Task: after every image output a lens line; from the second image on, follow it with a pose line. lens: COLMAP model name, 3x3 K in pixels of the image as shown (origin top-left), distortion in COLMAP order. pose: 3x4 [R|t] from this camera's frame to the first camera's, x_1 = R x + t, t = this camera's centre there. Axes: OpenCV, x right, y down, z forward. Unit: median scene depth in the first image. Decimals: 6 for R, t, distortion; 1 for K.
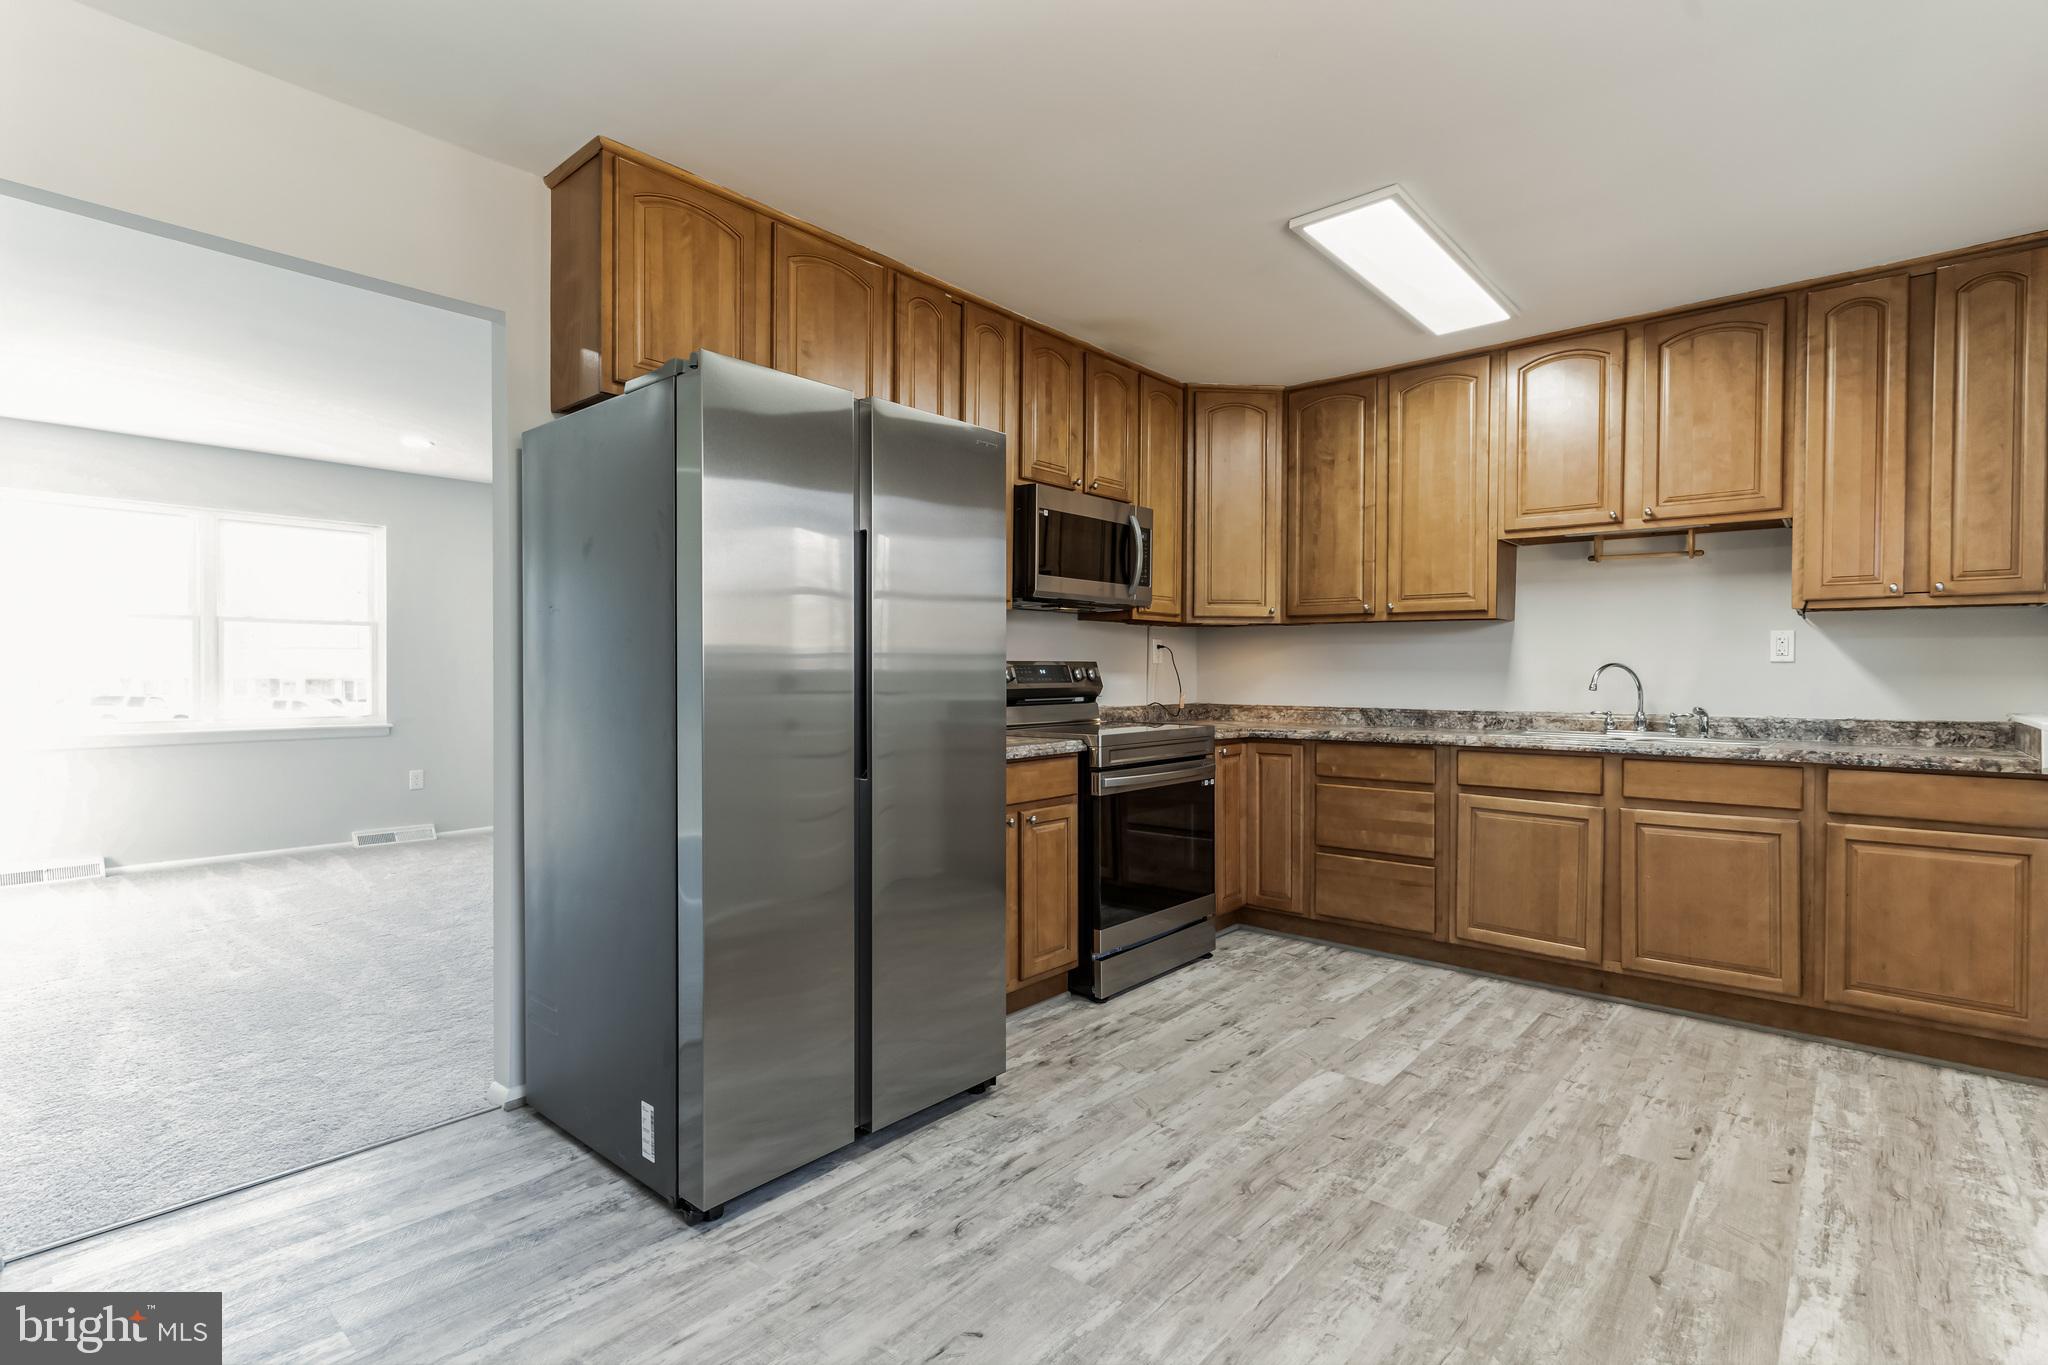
lens RADIAL K [[973.6, 0, 1024.0], [0, 973.6, 682.5], [0, 0, 1]] dist [0.001295, 0.001076]
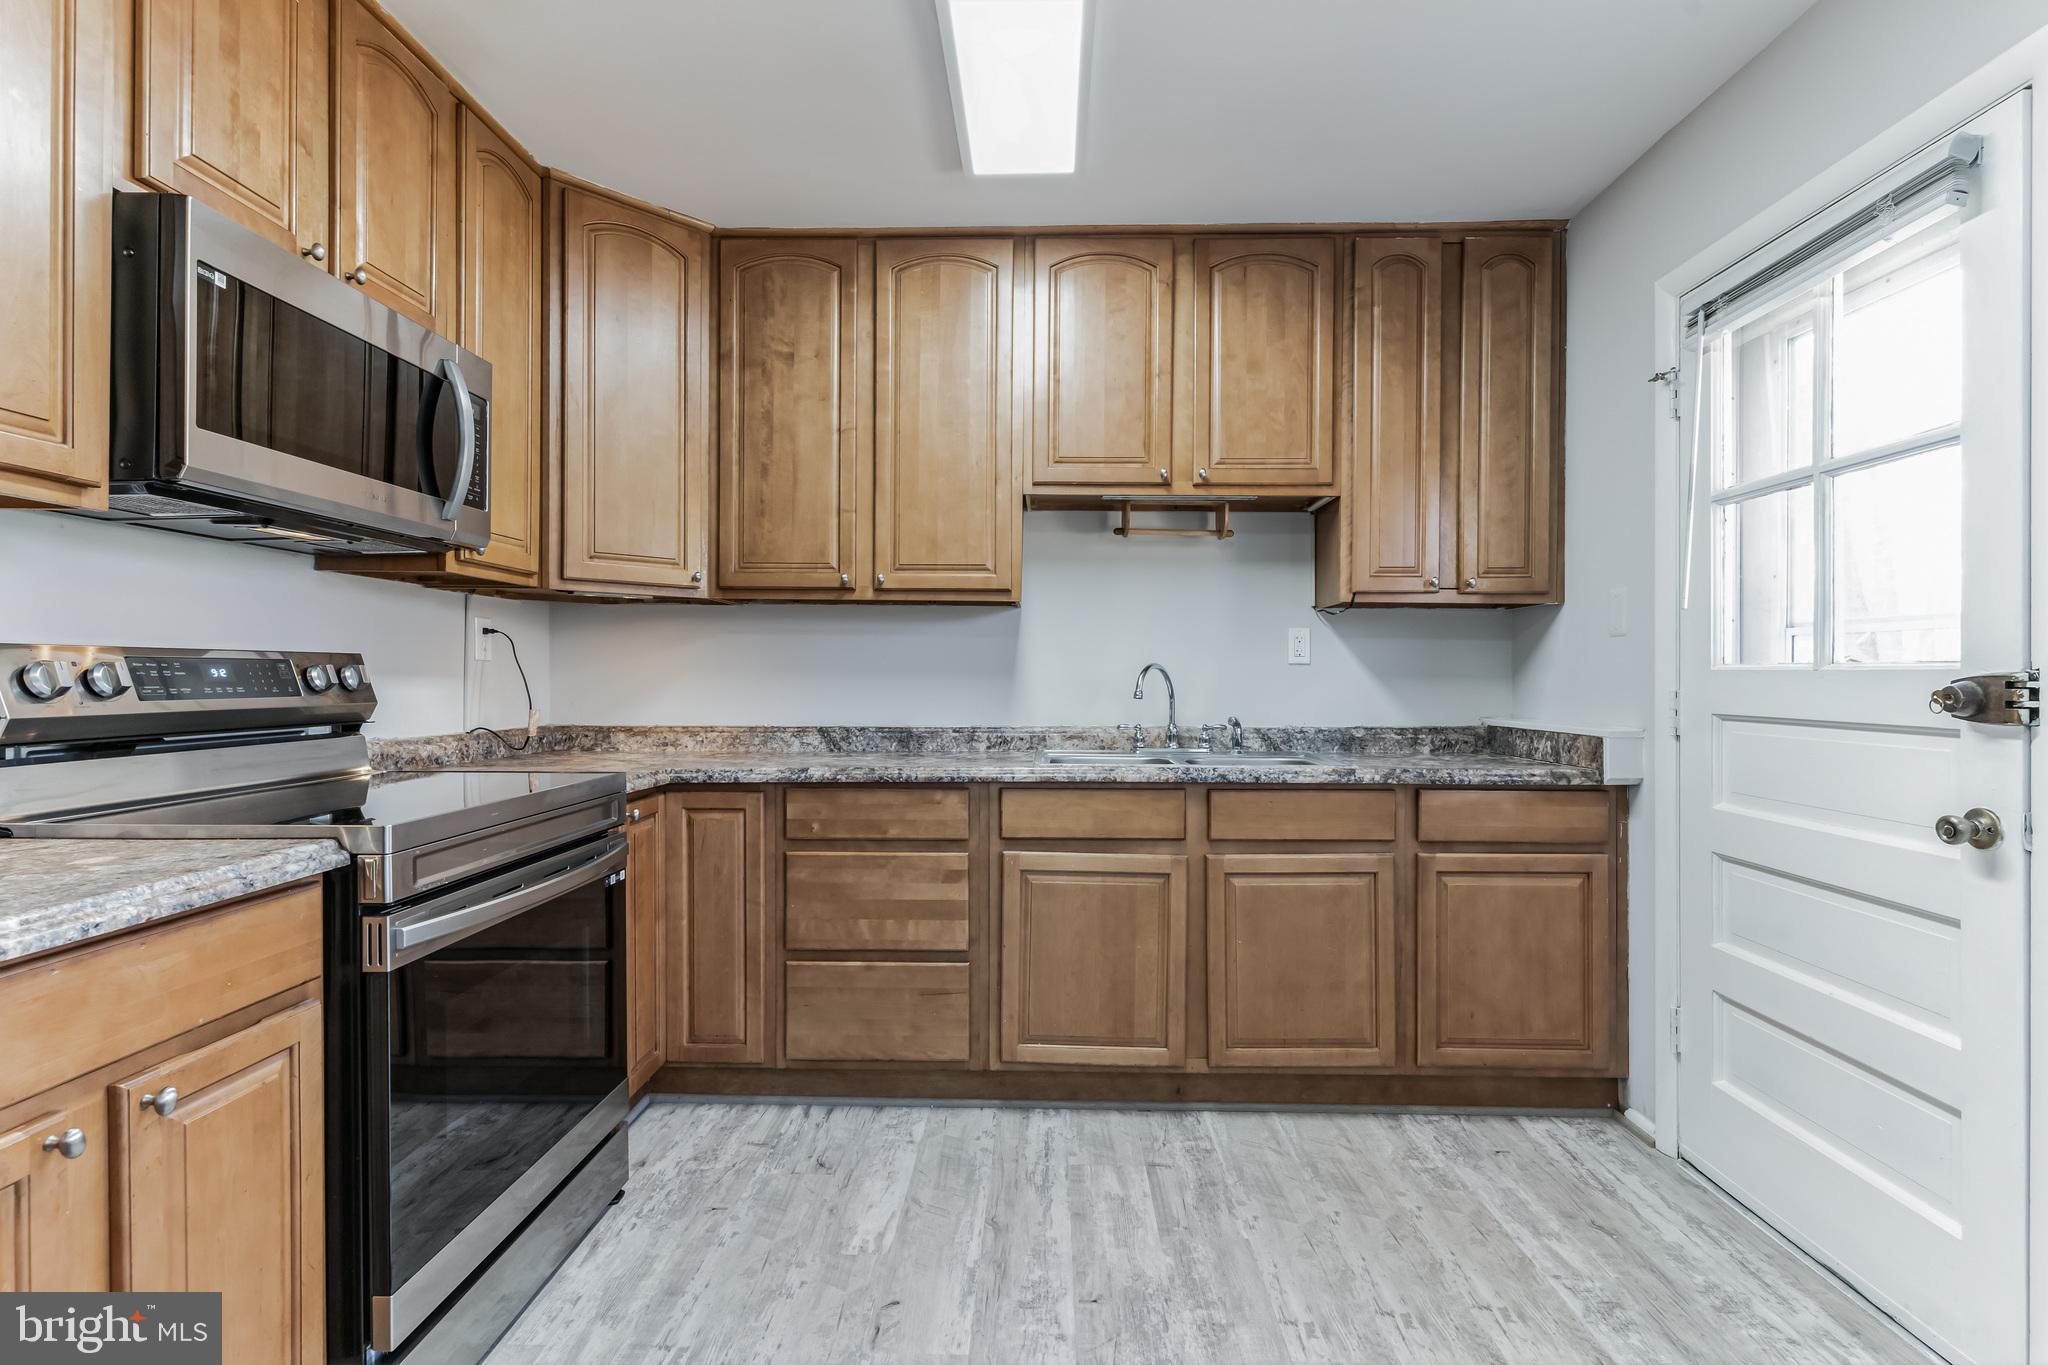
lens RADIAL K [[973.6, 0, 1024.0], [0, 973.6, 682.5], [0, 0, 1]] dist [0.001295, 0.001076]
pose [[0.770677, -0.003505, 0.637216, 0.020227], [0.006212, 0.999979, -0.002012, -0.003741], [-0.637195, 0.005509, 0.770683, 0.456389]]
